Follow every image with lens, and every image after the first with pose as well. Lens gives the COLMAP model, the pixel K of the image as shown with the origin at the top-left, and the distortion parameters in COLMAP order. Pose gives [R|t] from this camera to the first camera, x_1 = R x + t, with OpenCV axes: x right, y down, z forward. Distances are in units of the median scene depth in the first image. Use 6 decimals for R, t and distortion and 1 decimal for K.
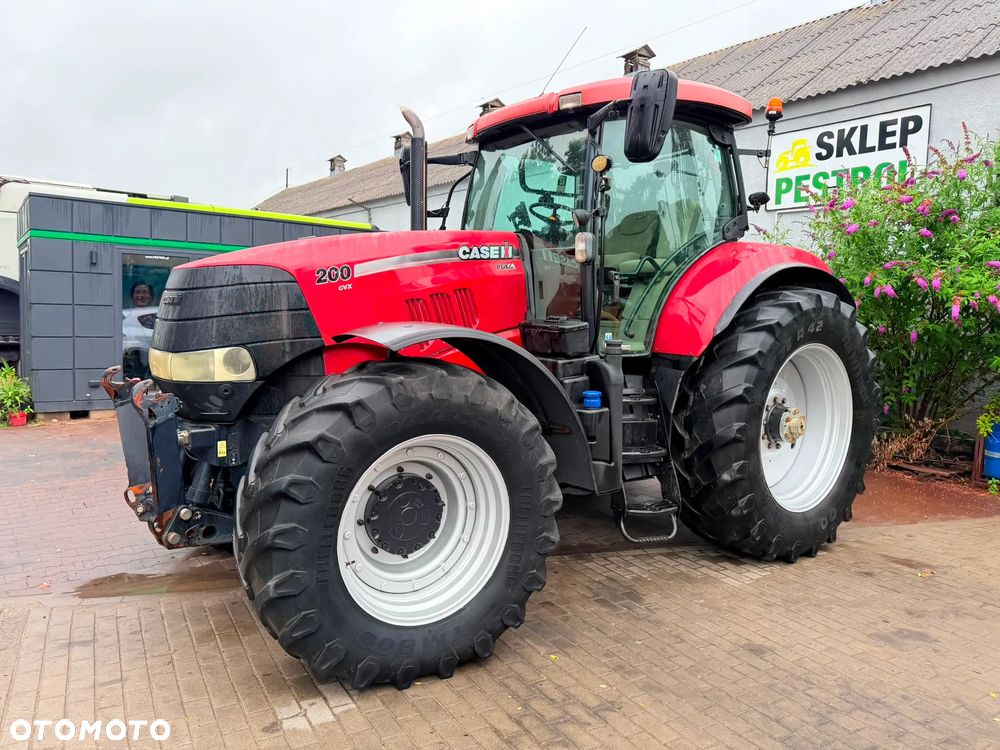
lens RADIAL K [[707.5, 0, 496.8], [0, 707.5, 364.1], [0, 0, 1]] dist [0.034376, -0.040546]
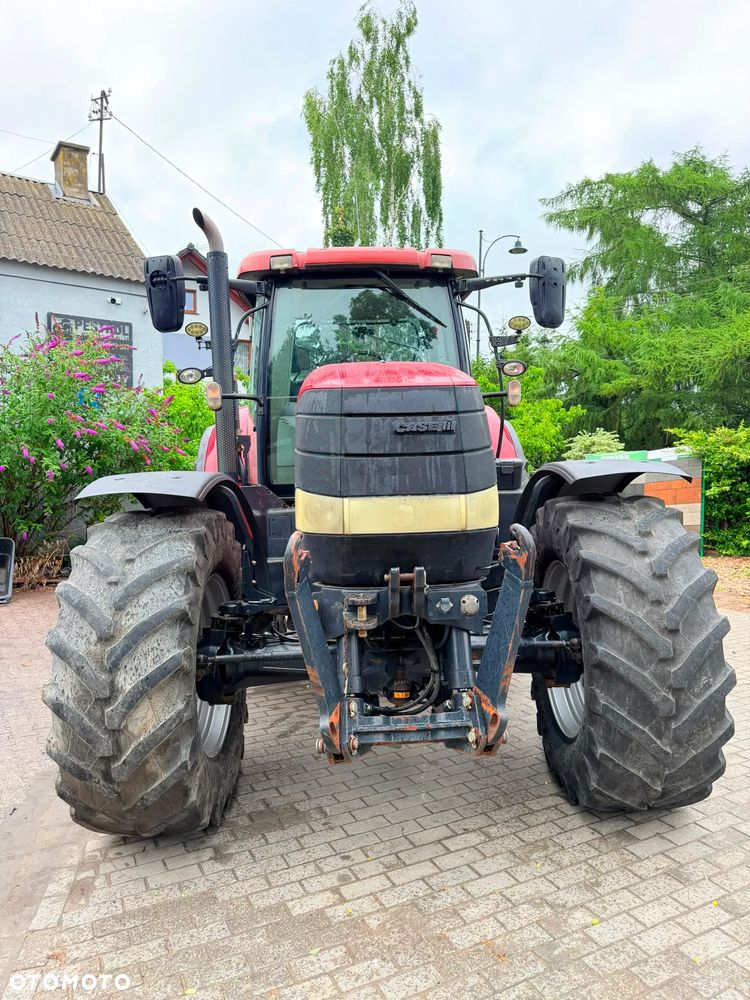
lens RADIAL K [[707.5, 0, 375.5], [0, 707.5, 494.5], [0, 0, 1]] dist [0.034376, -0.040546]
pose [[0.546706, -0.053956, 0.835584, -0.878791], [0.110045, 0.993896, -0.007821, -0.015576], [-0.830062, 0.096228, 0.549307, 0.513835]]
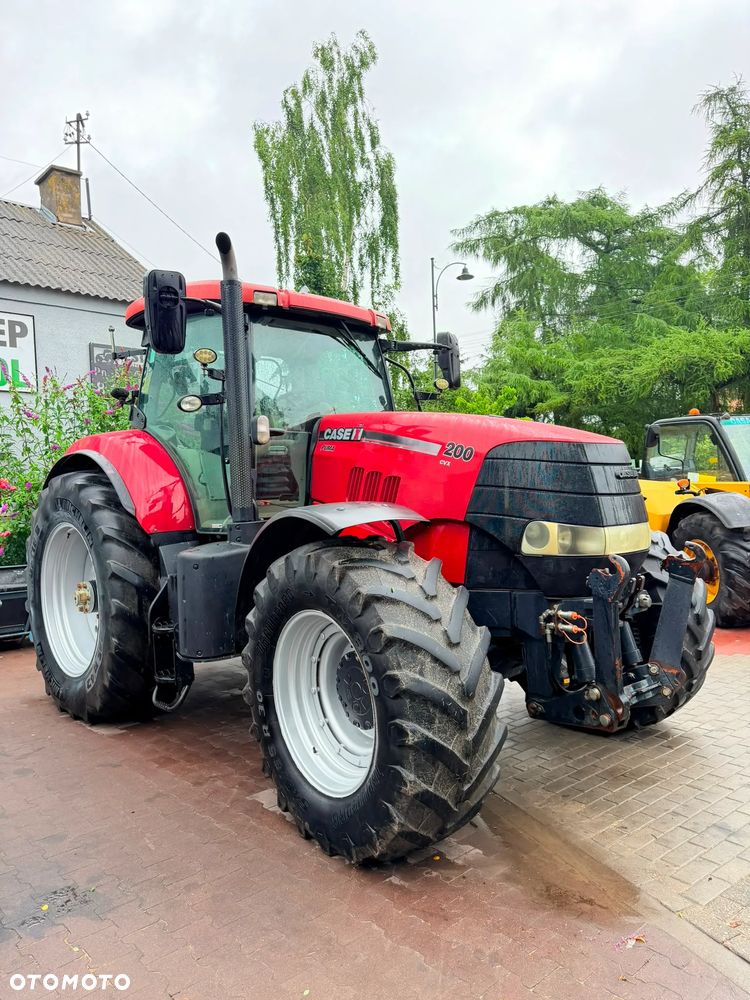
lens RADIAL K [[707.5, 0, 378.1], [0, 707.5, 491.1], [0, 0, 1]] dist [0.034376, -0.040546]
pose [[-0.112755, -0.016086, 0.993493, -1.140722], [0.112686, 0.993211, 0.028871, -0.107626], [-0.987212, 0.115208, -0.110177, 1.169765]]
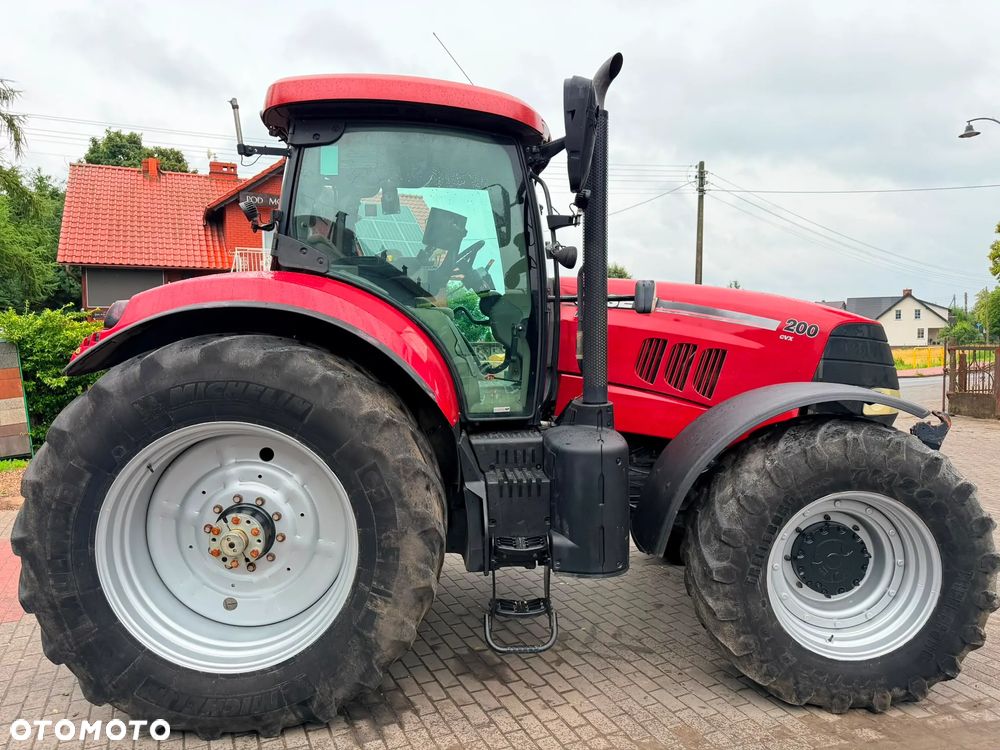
lens RADIAL K [[707.5, 0, 500.6], [0, 707.5, 370.2], [0, 0, 1]] dist [0.034376, -0.040546]
pose [[-0.828043, -0.044069, 0.558930, -0.509313], [0.047082, 0.987919, 0.147644, -0.224405], [-0.558684, 0.148571, -0.815965, 1.991987]]
